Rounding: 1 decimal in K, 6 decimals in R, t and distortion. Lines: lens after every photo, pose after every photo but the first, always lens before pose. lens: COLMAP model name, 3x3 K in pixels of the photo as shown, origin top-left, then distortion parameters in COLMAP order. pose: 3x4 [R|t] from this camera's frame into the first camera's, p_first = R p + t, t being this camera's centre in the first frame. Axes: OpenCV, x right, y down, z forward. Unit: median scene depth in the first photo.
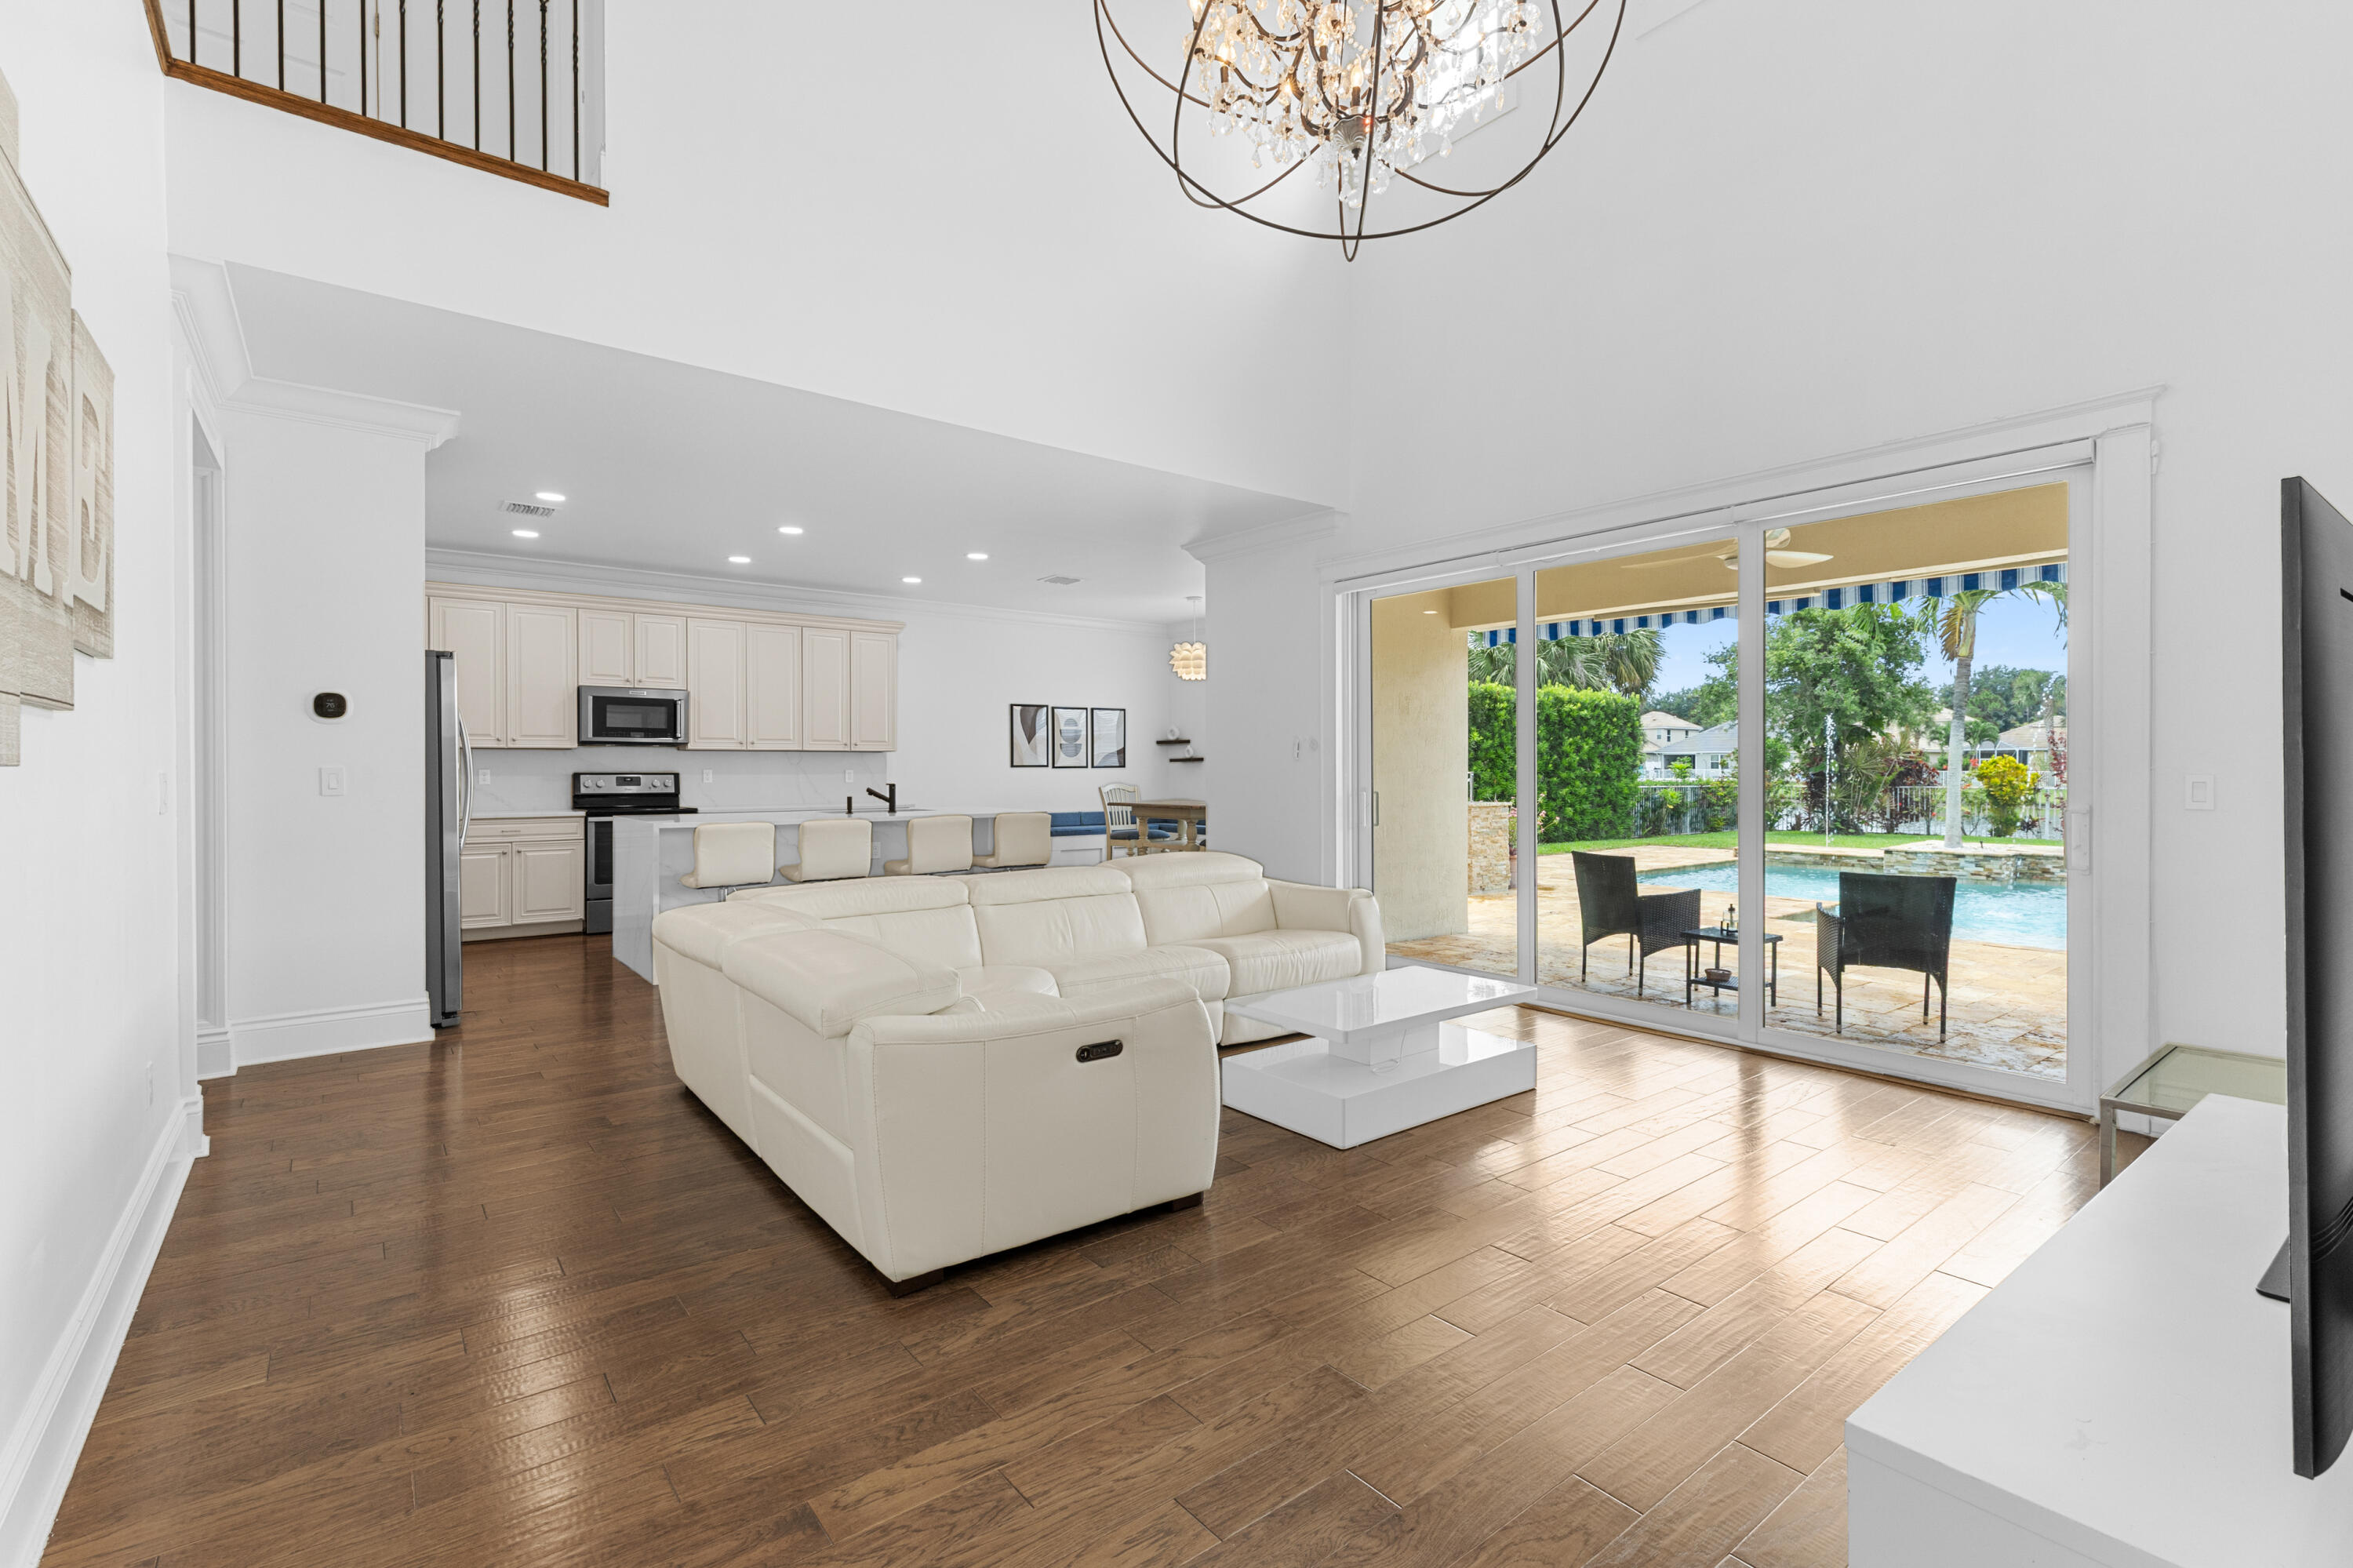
lens RADIAL K [[1058.4, 0, 1189.8], [0, 1058.4, 780.5], [0, 0, 1]] dist [0.004002, -0.000309]
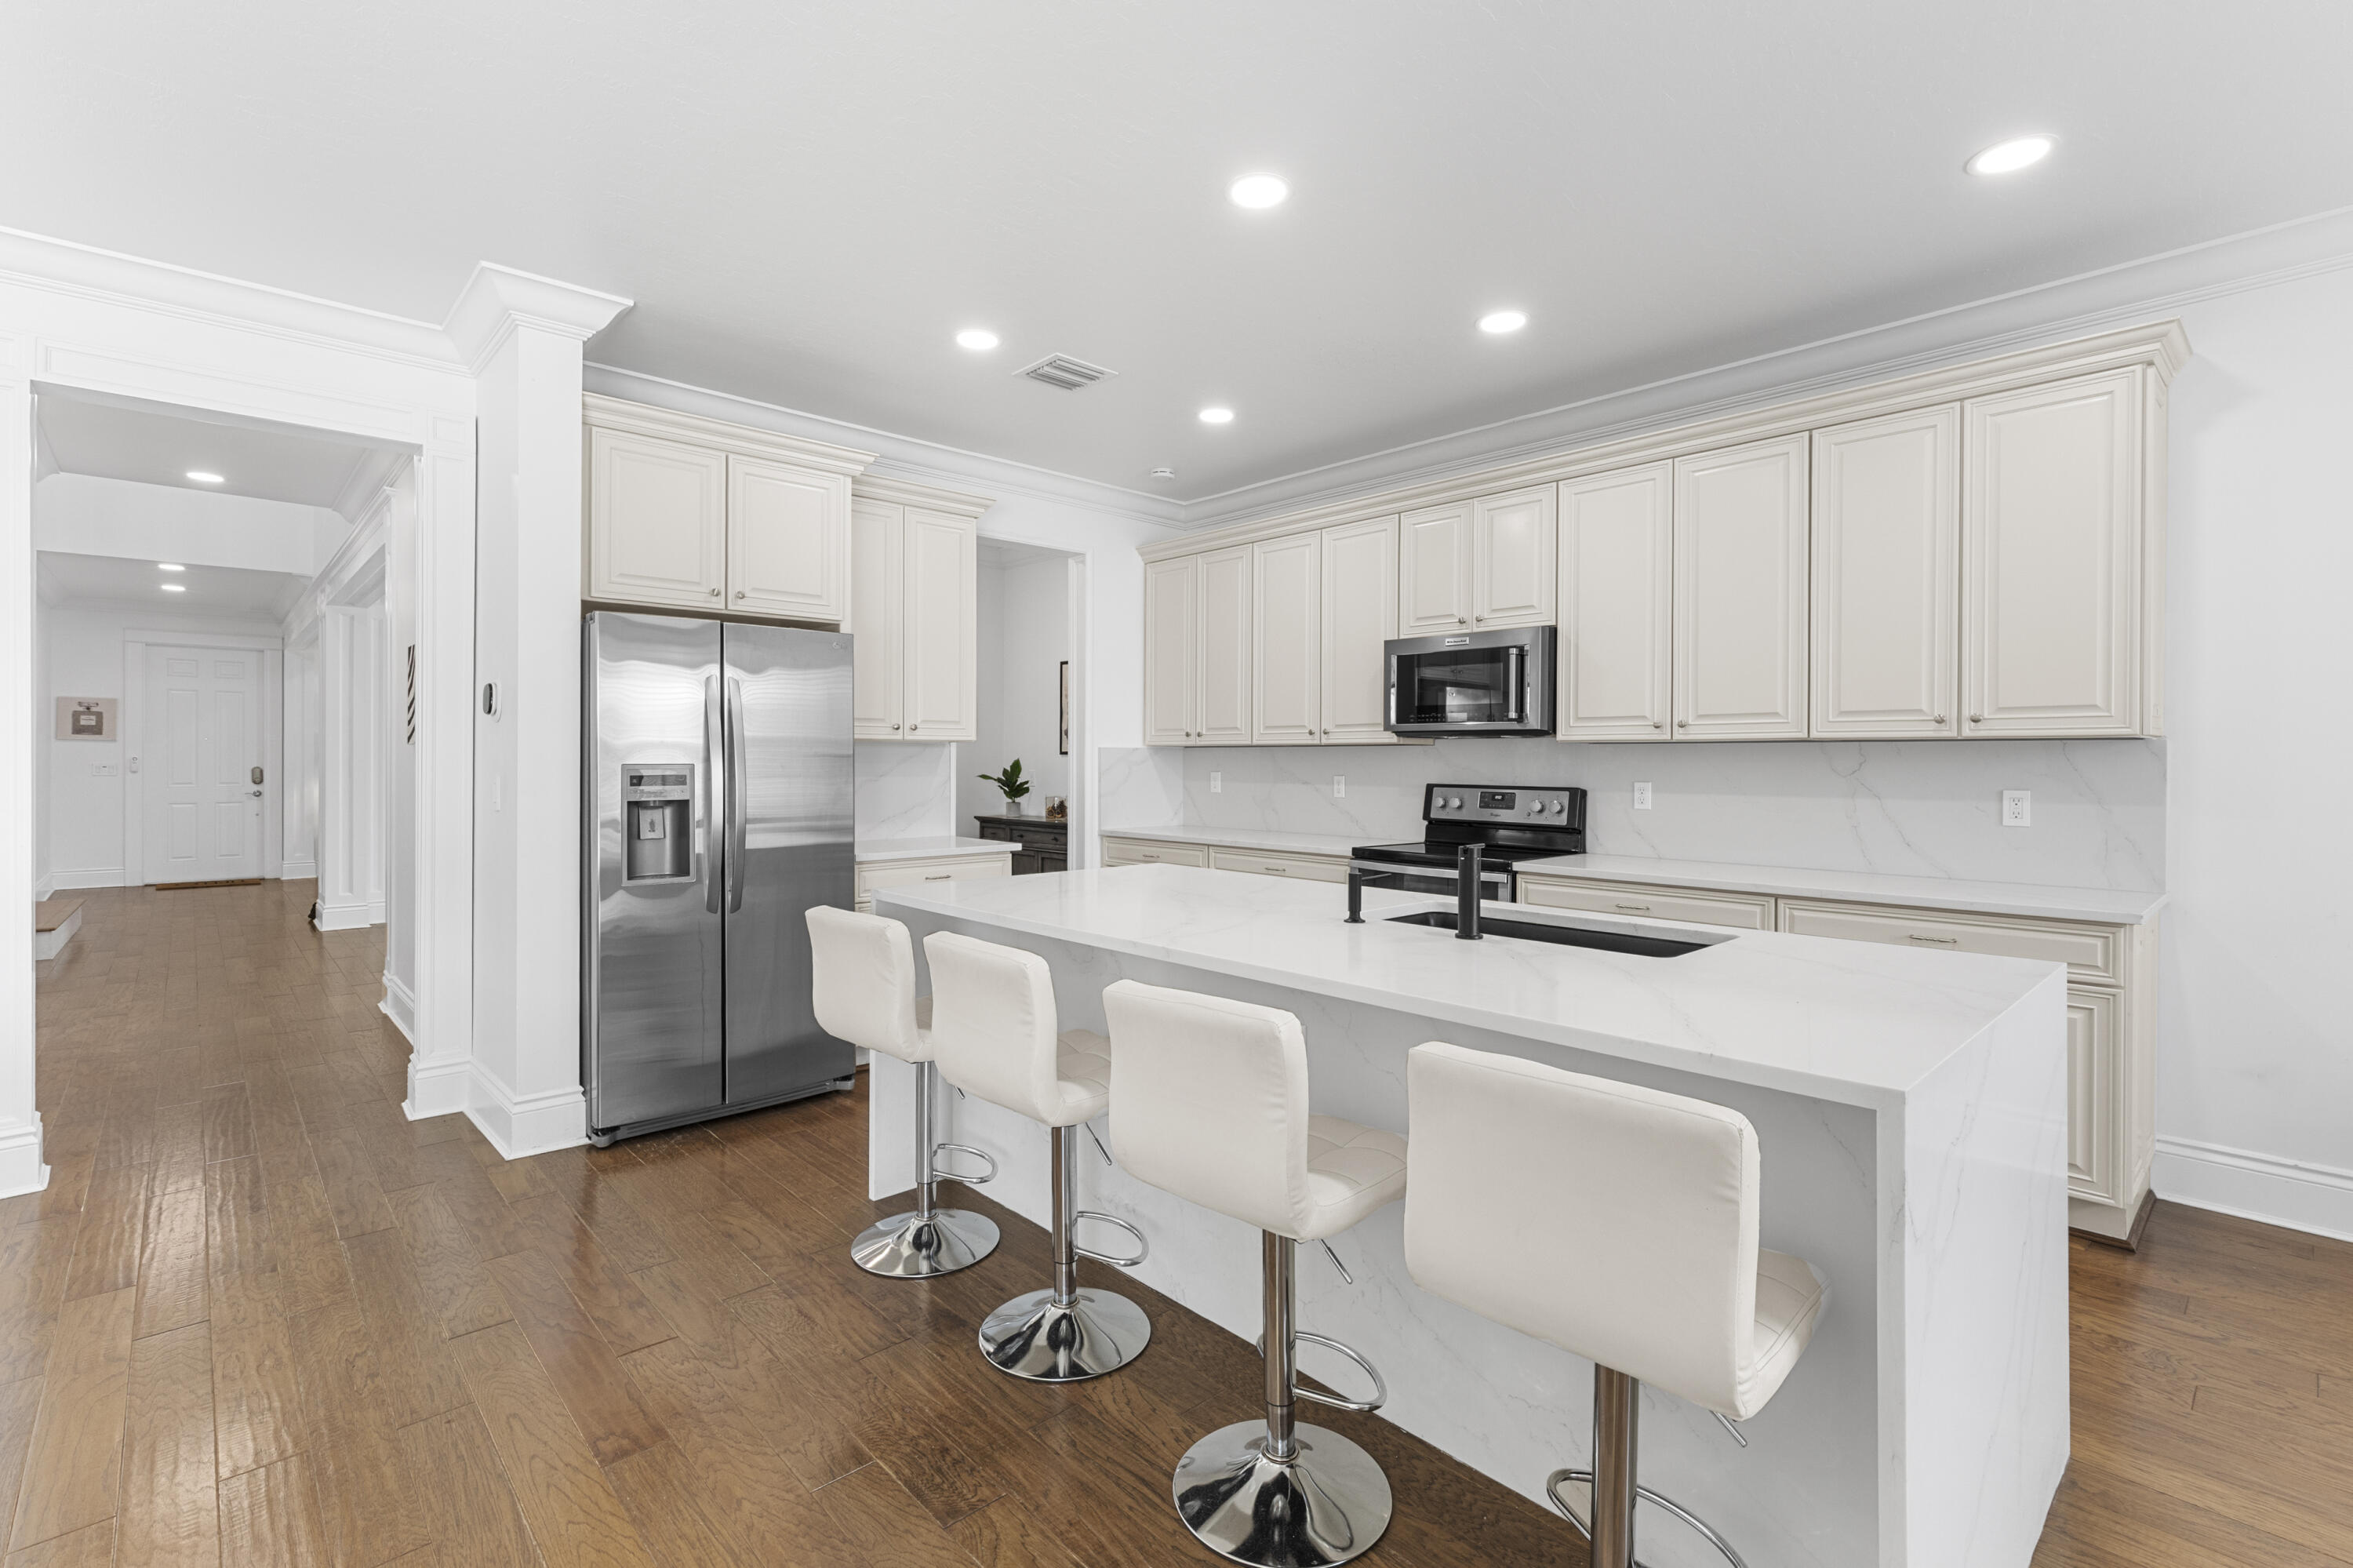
lens RADIAL K [[1058.4, 0, 1173.5], [0, 1058.4, 766.3], [0, 0, 1]] dist [0.004002, -0.000309]
pose [[0.073499, 0.006677, -0.997273, 0.018067], [-0.017012, 0.999840, 0.005441, -0.017988], [0.997150, 0.016566, 0.073601, 0.801130]]
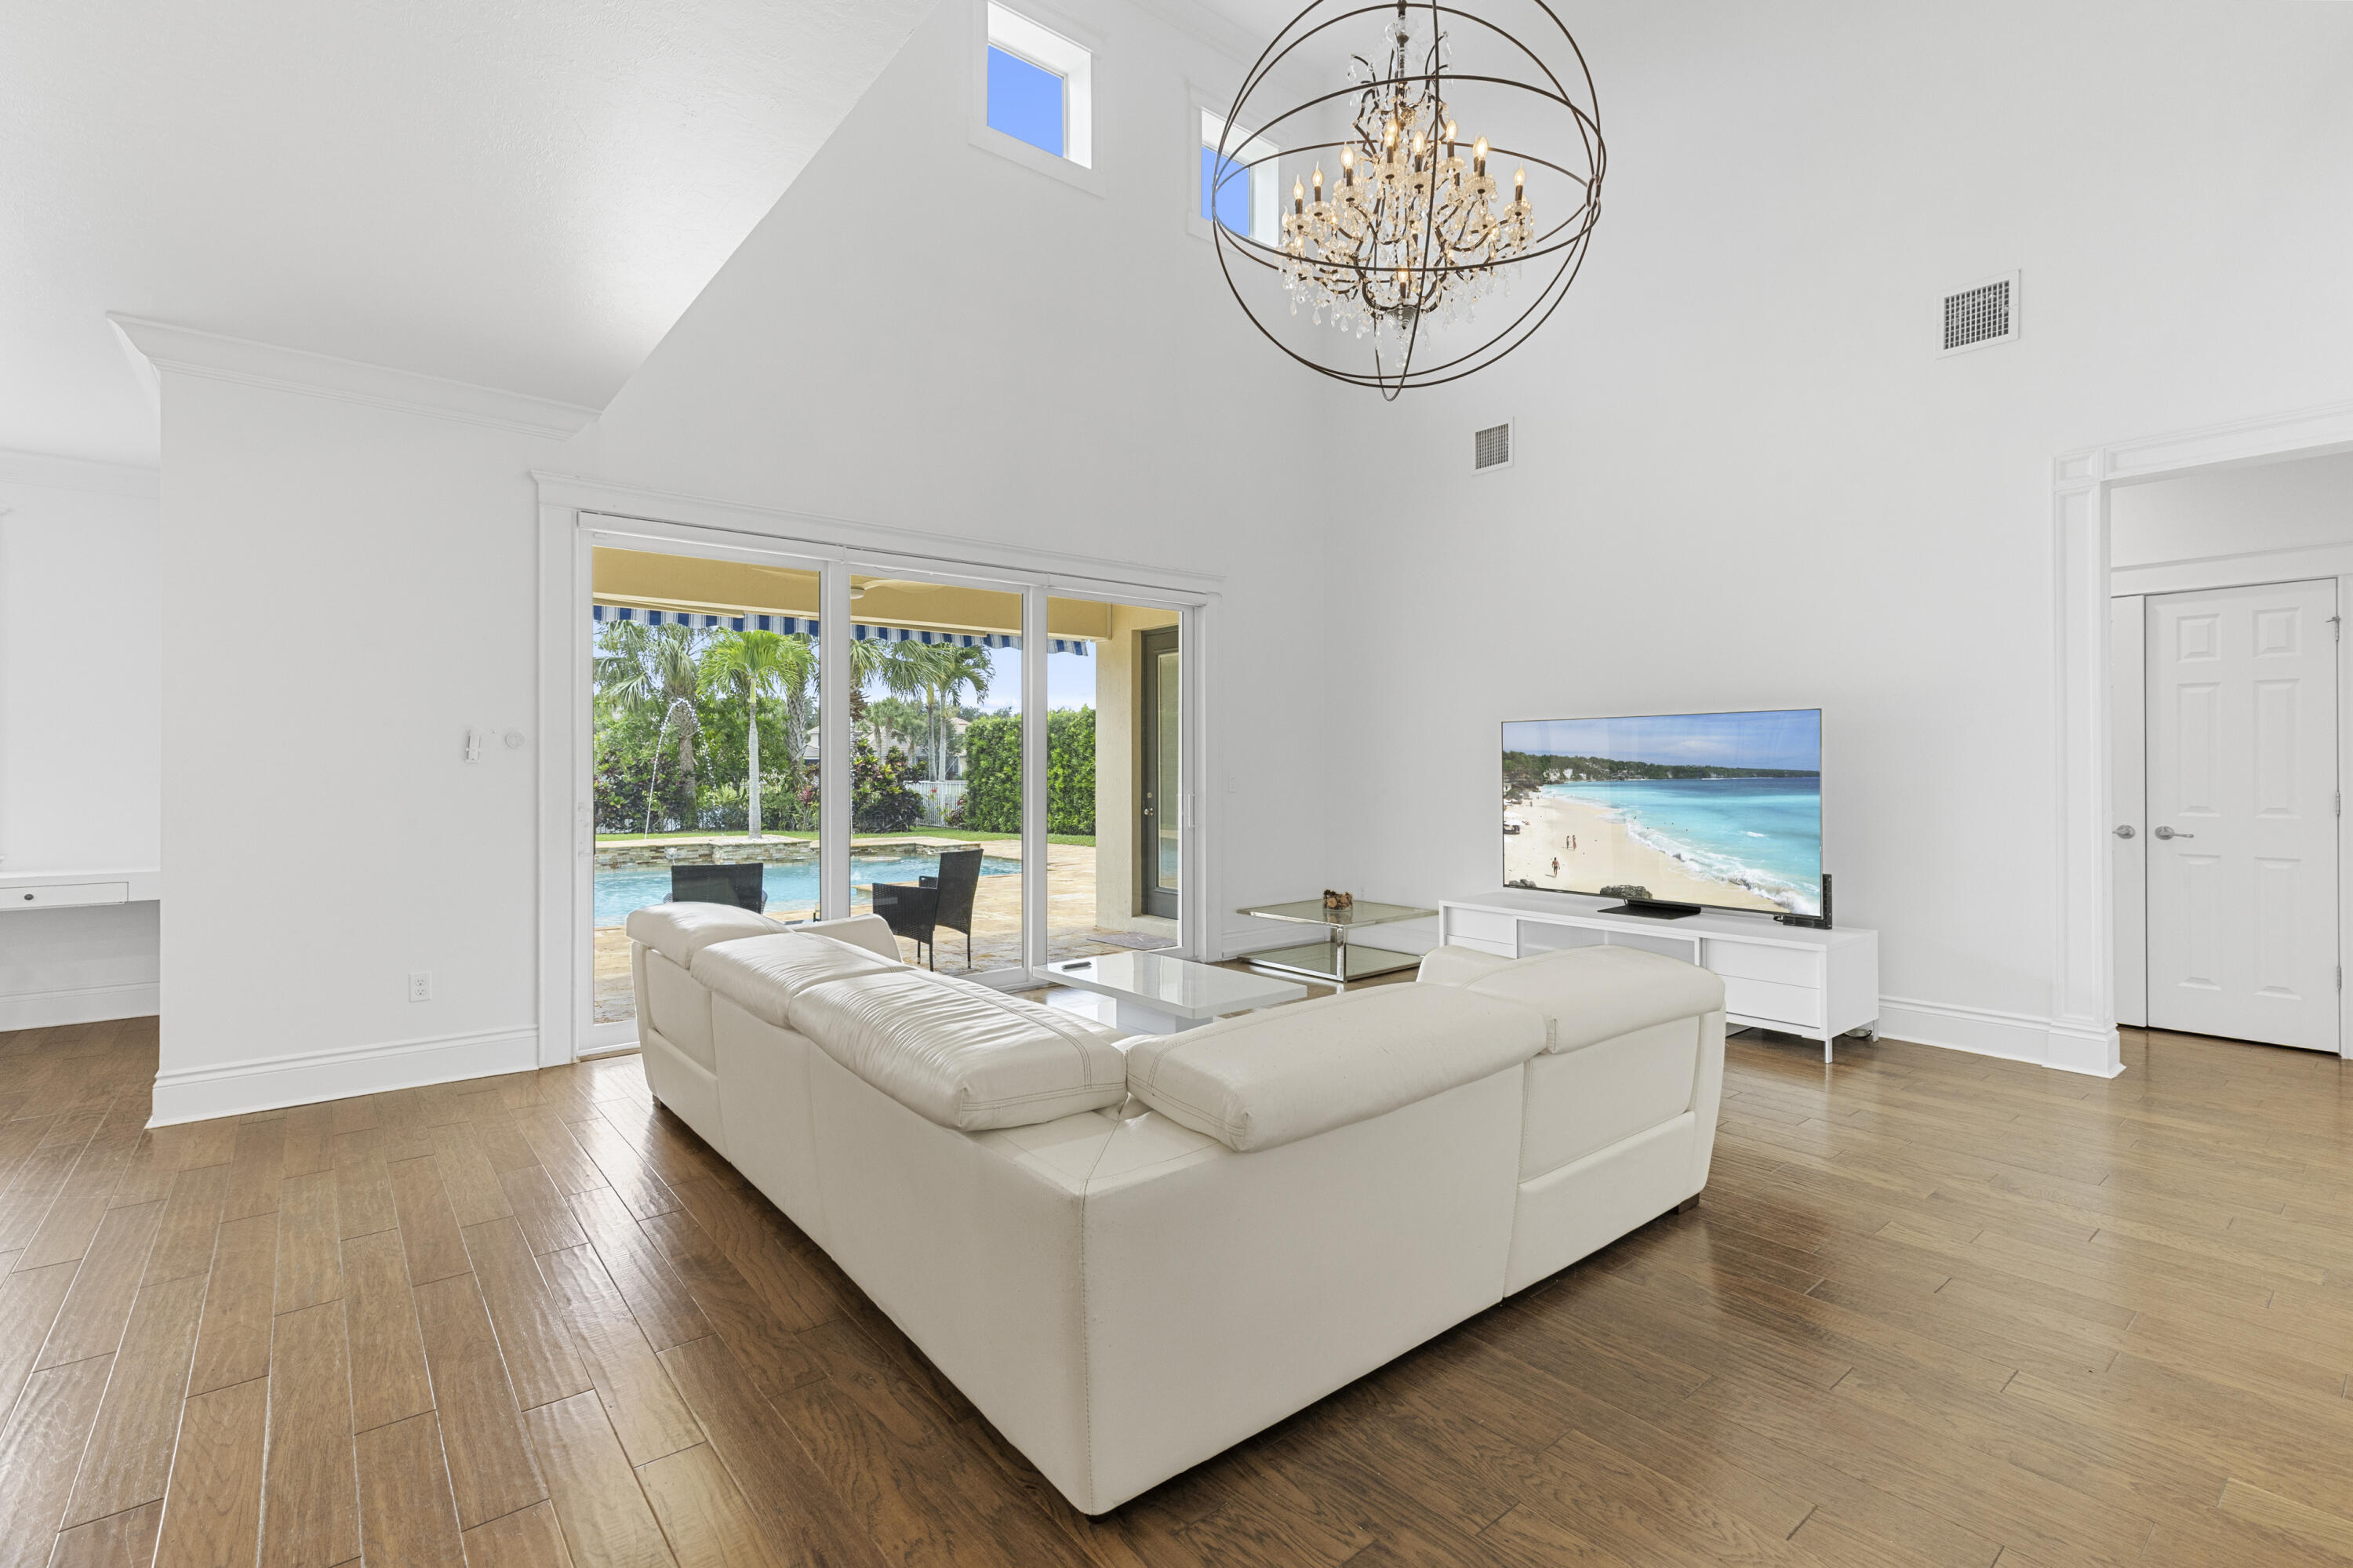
lens RADIAL K [[1058.4, 0, 1169.4], [0, 1058.4, 775.6], [0, 0, 1]] dist [0.004002, -0.000309]
pose [[-0.007003, -0.008517, 0.999939, -0.445329], [0.017065, 0.999817, 0.008636, -0.006132], [-0.999830, 0.017125, -0.006856, 0.482949]]
